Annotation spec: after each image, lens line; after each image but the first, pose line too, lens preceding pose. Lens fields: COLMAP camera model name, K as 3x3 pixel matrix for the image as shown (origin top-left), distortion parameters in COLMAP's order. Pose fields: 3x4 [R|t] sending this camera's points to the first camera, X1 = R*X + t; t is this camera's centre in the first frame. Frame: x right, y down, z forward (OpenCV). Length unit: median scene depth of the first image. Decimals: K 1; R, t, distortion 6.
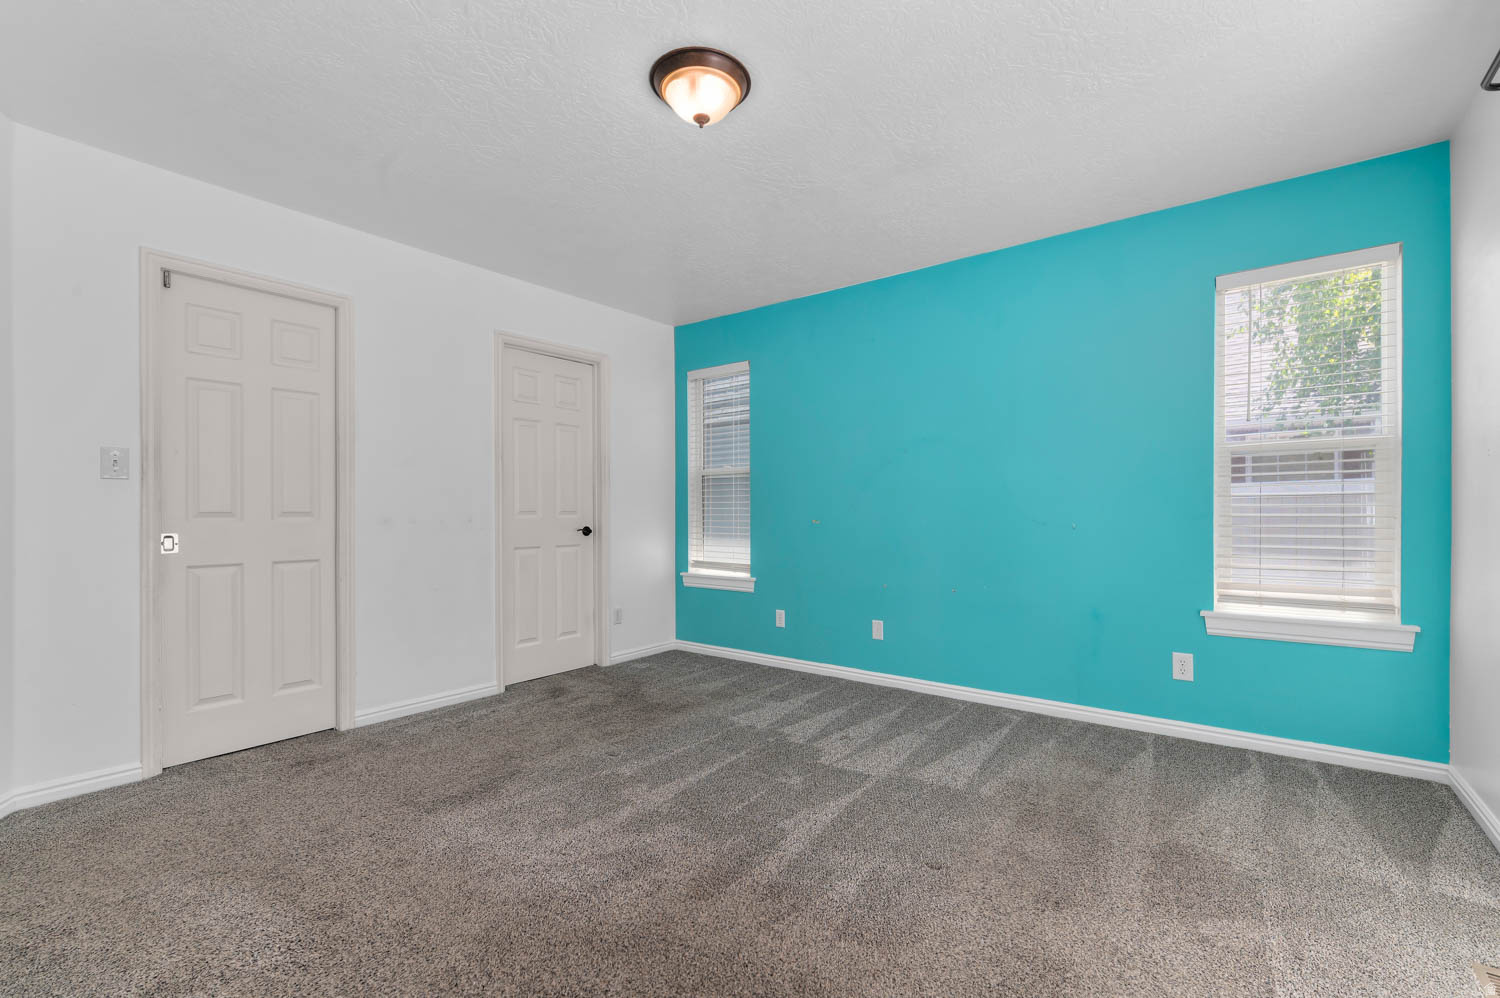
lens RADIAL K [[646.7, 0, 756.6], [0, 646.7, 502.1], [0, 0, 1]] dist [0.000540, -0.000490]
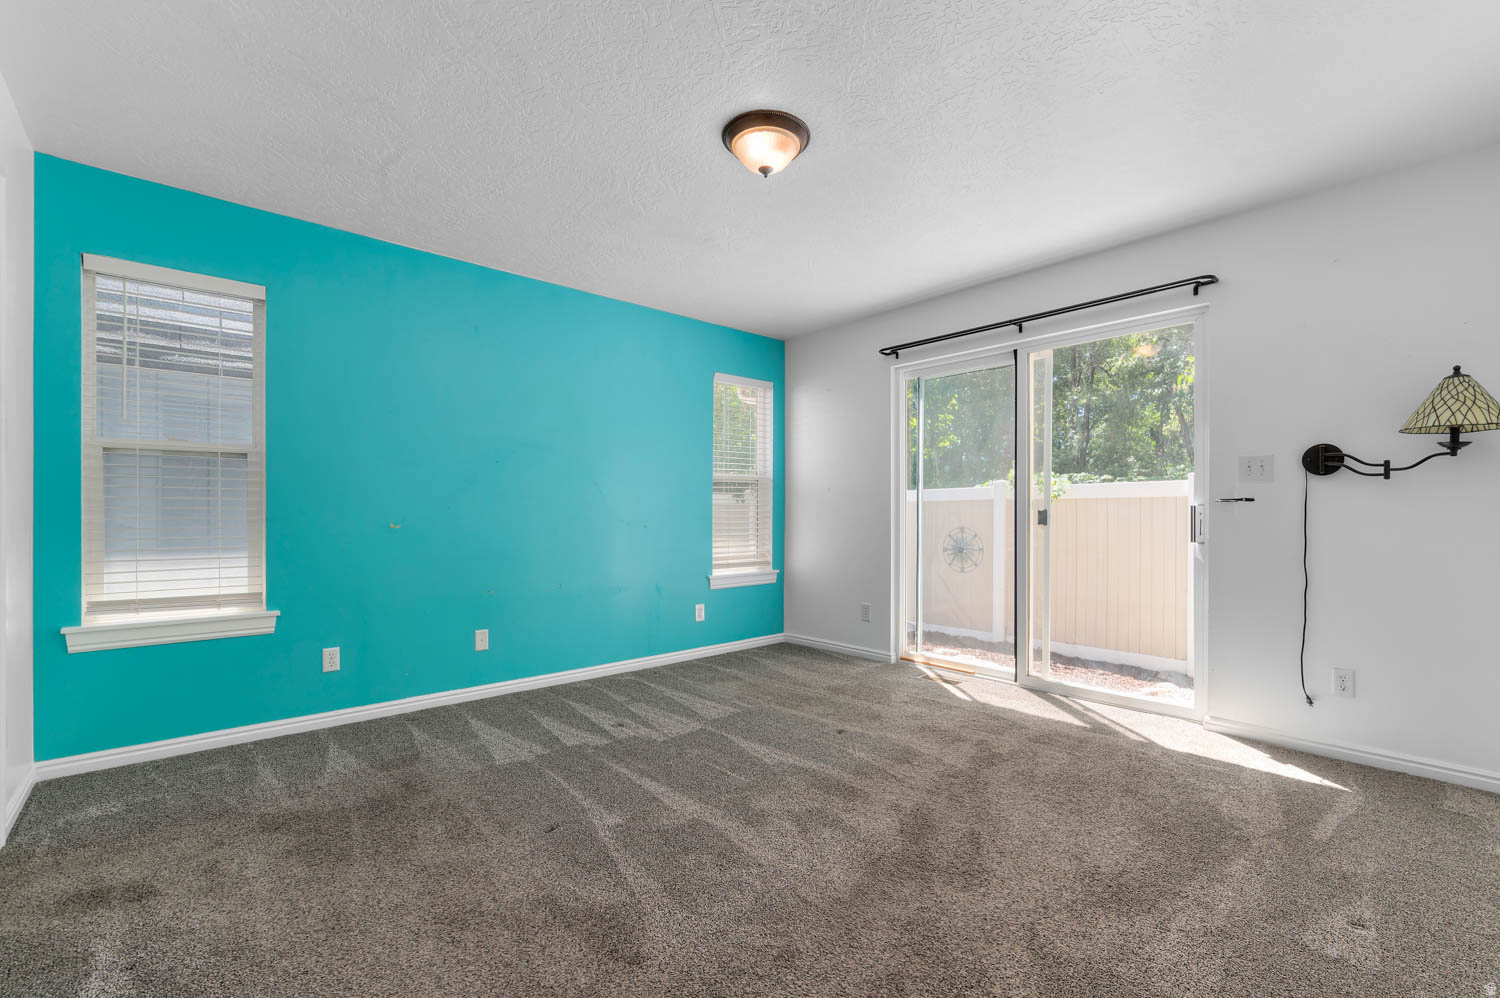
lens RADIAL K [[646.7, 0, 756.1], [0, 646.7, 511.2], [0, 0, 1]] dist [0.000540, -0.000490]
pose [[0.182620, 0.003585, 0.983177, -0.799732], [-0.021675, 0.999765, 0.000381, 0.002192], [-0.982945, -0.021380, 0.182655, 0.530910]]
